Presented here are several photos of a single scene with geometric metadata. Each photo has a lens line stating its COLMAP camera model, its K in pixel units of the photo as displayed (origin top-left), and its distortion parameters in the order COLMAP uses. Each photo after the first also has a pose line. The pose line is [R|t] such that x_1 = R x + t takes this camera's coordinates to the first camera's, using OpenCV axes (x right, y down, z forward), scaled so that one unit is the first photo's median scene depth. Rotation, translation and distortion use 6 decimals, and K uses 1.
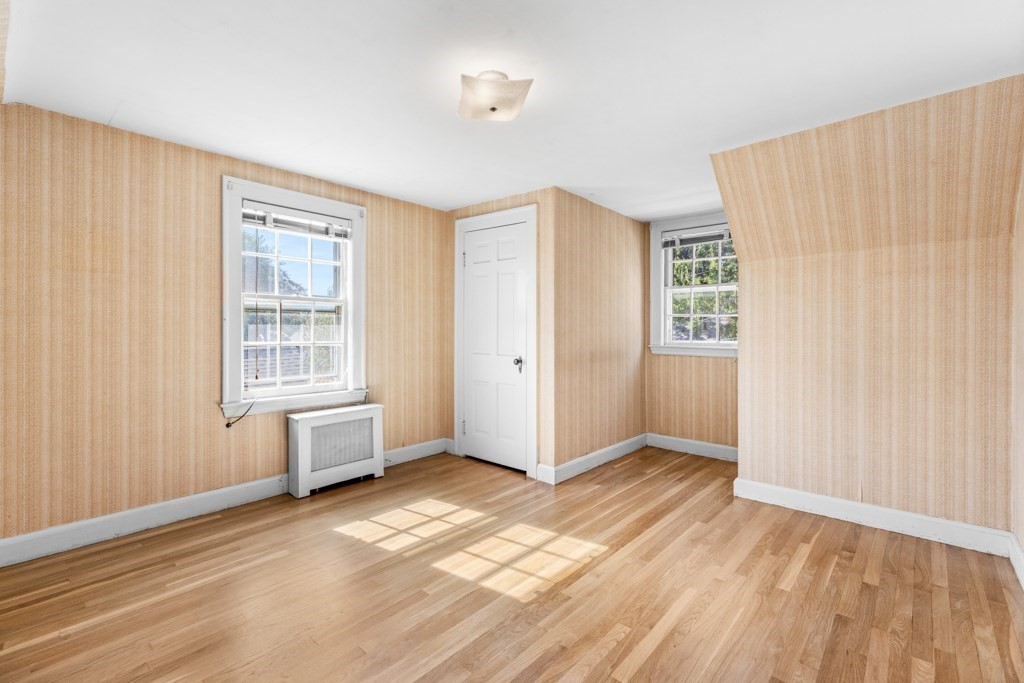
lens RADIAL K [[463.5, 0, 513.4], [0, 463.5, 329.2], [0, 0, 1]] dist [-0.002197, -0.000591]
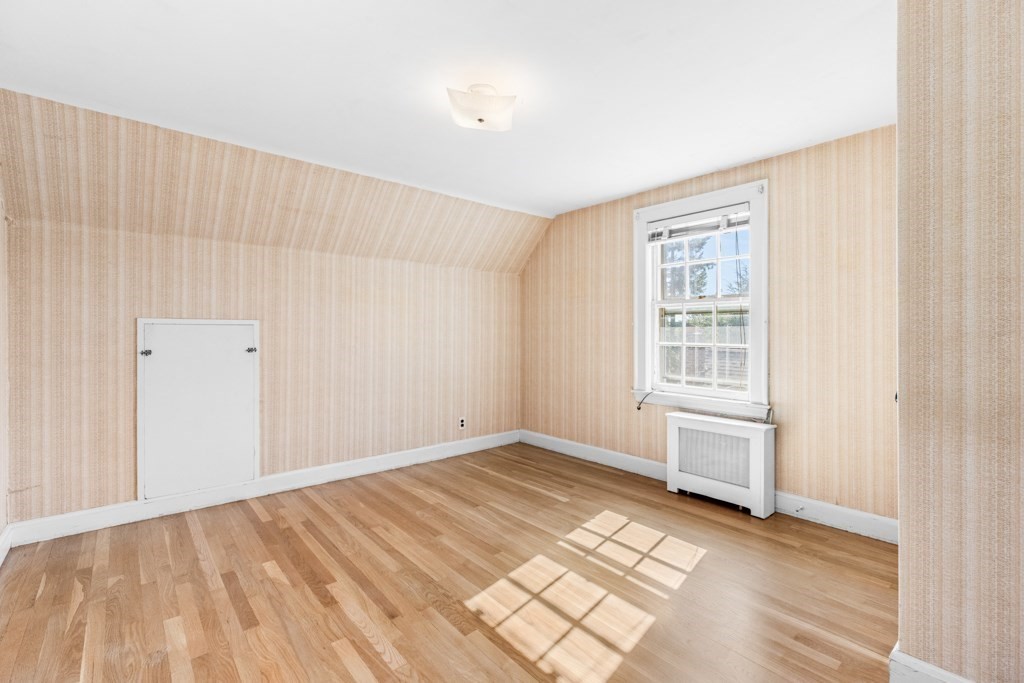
lens RADIAL K [[474.0, 0, 511.5], [0, 474.0, 334.2], [0, 0, 1]] dist [-0.000325, -0.000091]
pose [[-0.170160, 0.004554, -0.985406, 0.734137], [0.002706, 0.999988, 0.004154, 0.001648], [0.985413, -0.001960, -0.170170, 0.916220]]
